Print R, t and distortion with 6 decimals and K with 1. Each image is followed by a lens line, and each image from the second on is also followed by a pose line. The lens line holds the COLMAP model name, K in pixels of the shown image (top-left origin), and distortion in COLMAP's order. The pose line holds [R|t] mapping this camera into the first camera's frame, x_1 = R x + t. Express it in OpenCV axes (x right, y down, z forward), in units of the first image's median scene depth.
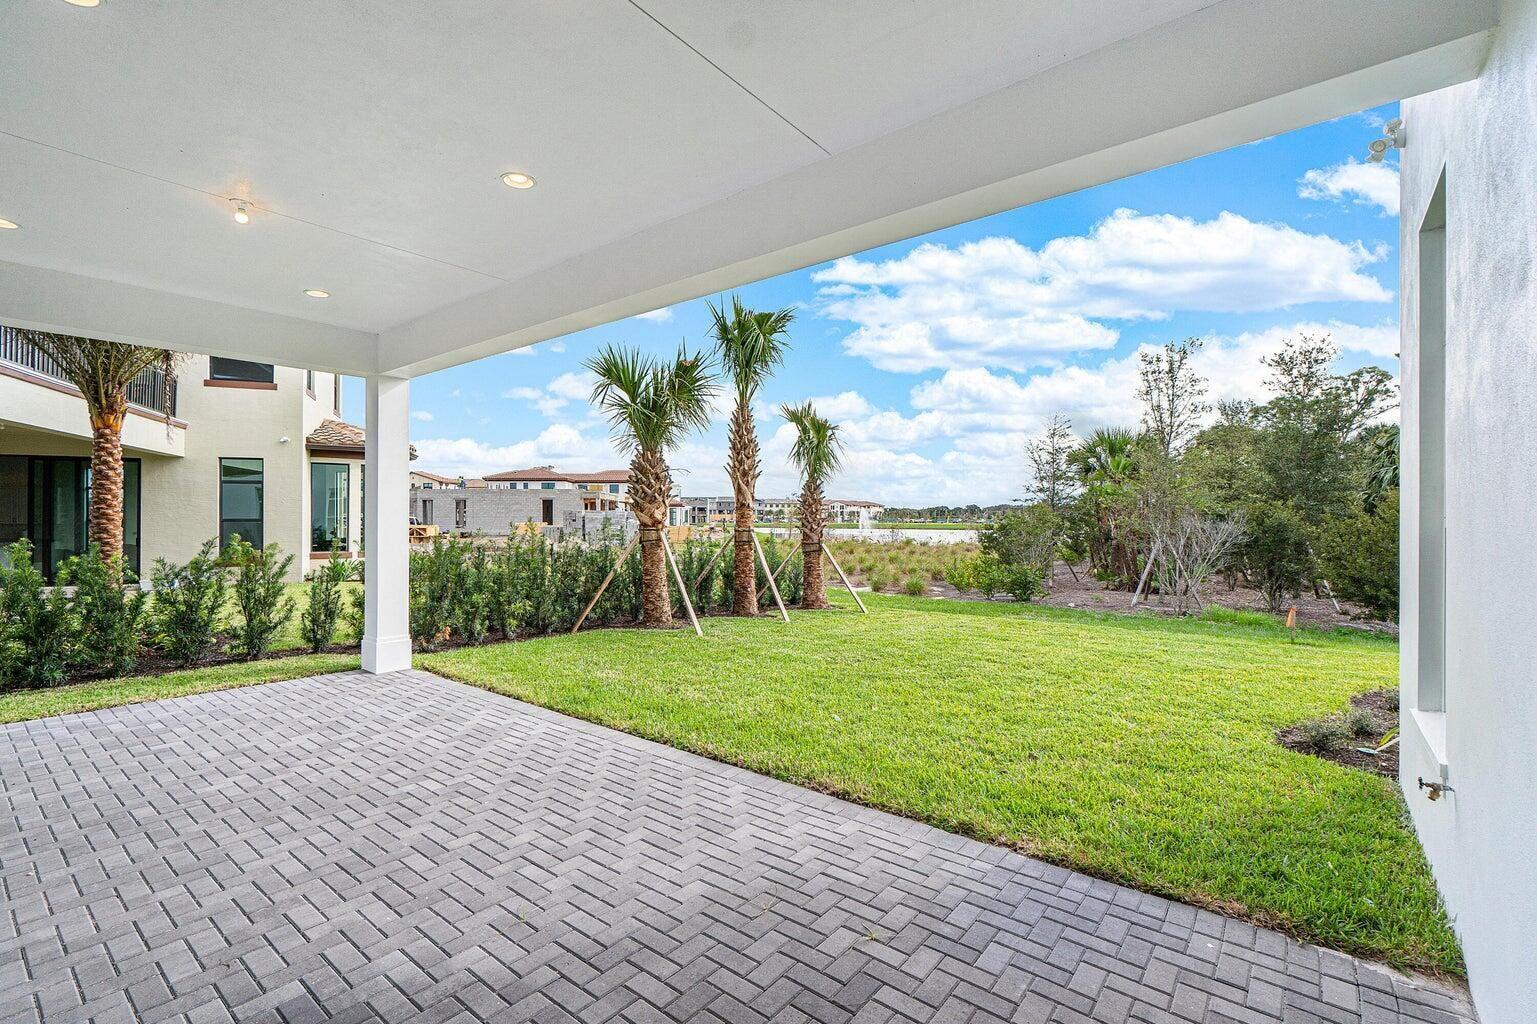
lens RADIAL K [[670.9, 0, 755.4], [0, 670.9, 512.3], [0, 0, 1]] dist [0.001536, -0.001329]
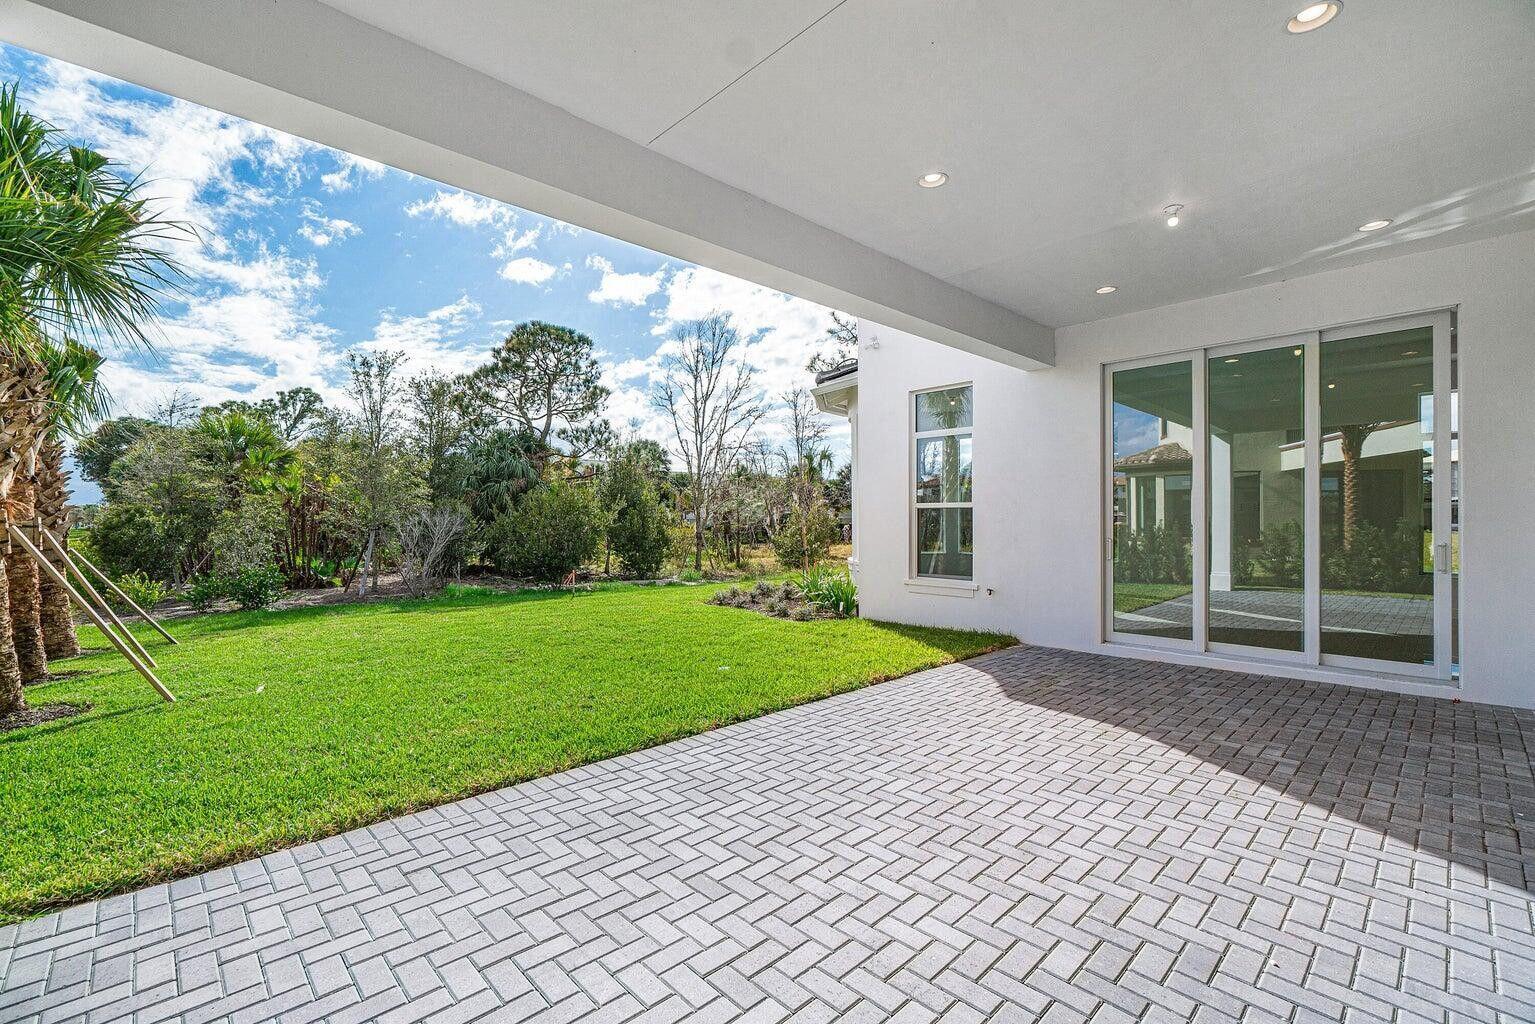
lens RADIAL K [[670.1, 0, 721.2], [0, 670.1, 518.4], [0, 0, 1]] dist [0.001536, -0.001329]
pose [[0.162581, 0.001456, 0.986694, -1.407500], [-0.008706, 0.999962, -0.000041, 0.056126], [-0.986657, -0.008583, 0.162587, 1.099645]]
